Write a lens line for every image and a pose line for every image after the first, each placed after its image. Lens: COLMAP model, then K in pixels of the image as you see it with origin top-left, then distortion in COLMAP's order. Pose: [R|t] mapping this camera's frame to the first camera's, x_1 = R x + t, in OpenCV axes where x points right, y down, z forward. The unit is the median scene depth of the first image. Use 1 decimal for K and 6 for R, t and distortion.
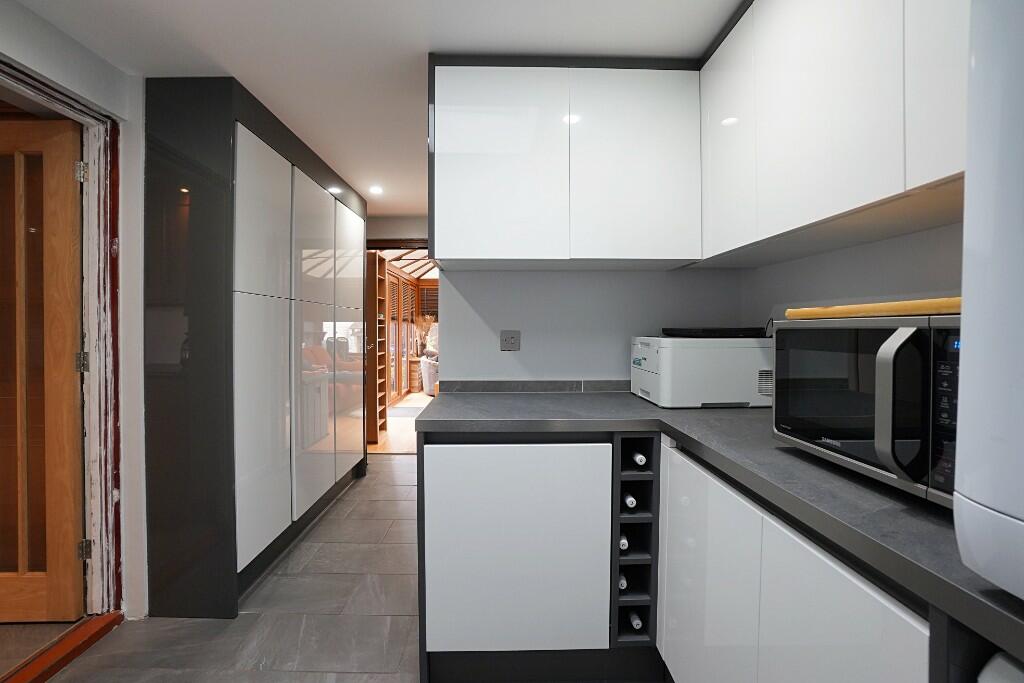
lens RADIAL K [[450.8, 0, 511.6], [0, 450.8, 334.0], [0, 0, 1]] dist [-0.046051, 0.011867]
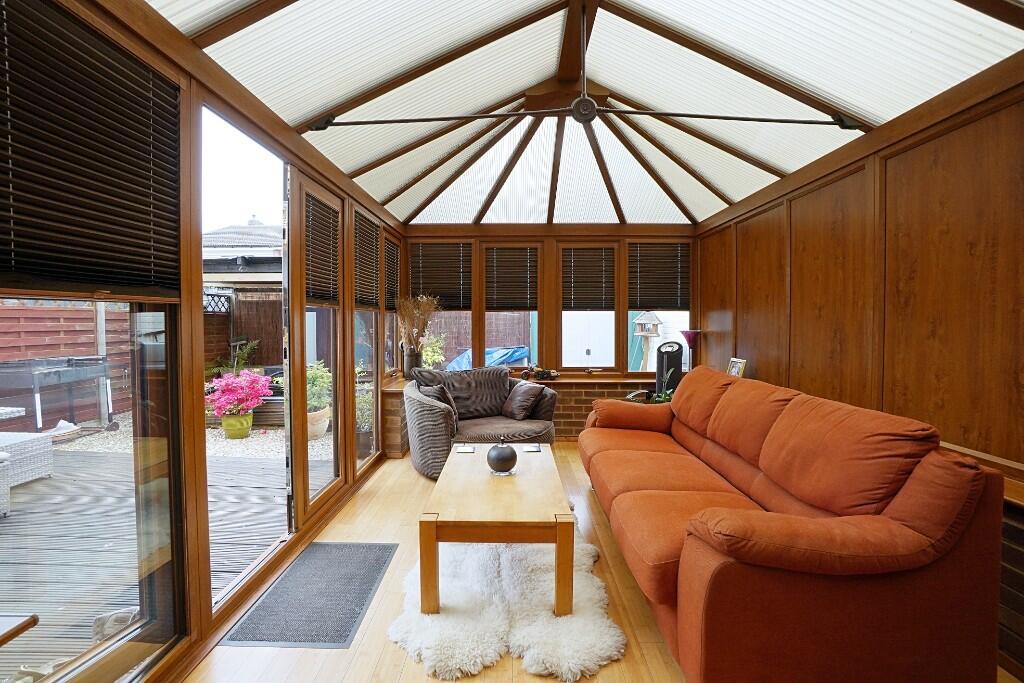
lens RADIAL K [[450.8, 0, 507.6], [0, 450.8, 336.4], [0, 0, 1]] dist [-0.046051, 0.011867]
pose [[0.999312, 0.002438, -0.037005, -0.077908], [-0.001785, 0.999842, 0.017665, -0.005560], [0.037042, -0.017587, 0.999159, 0.524525]]
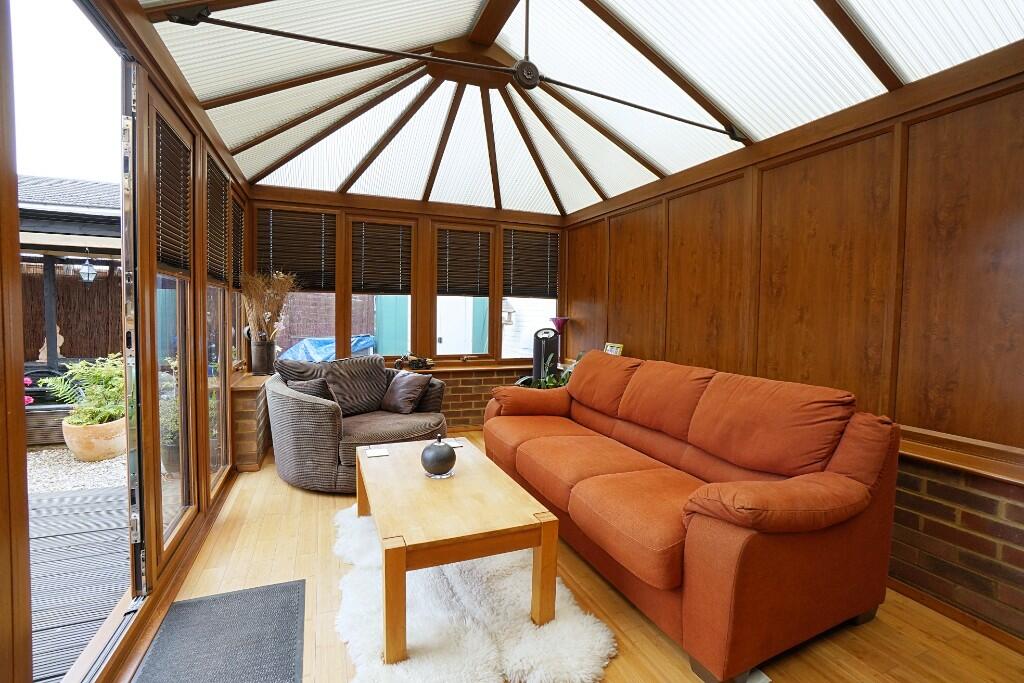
lens RADIAL K [[450.8, 0, 513.4], [0, 450.8, 334.9], [0, 0, 1]] dist [-0.046051, 0.011867]
pose [[0.934805, -0.001889, 0.355157, -0.135132], [-0.011326, 0.999319, 0.035126, -0.000781], [-0.354982, -0.036858, 0.934146, 0.561032]]
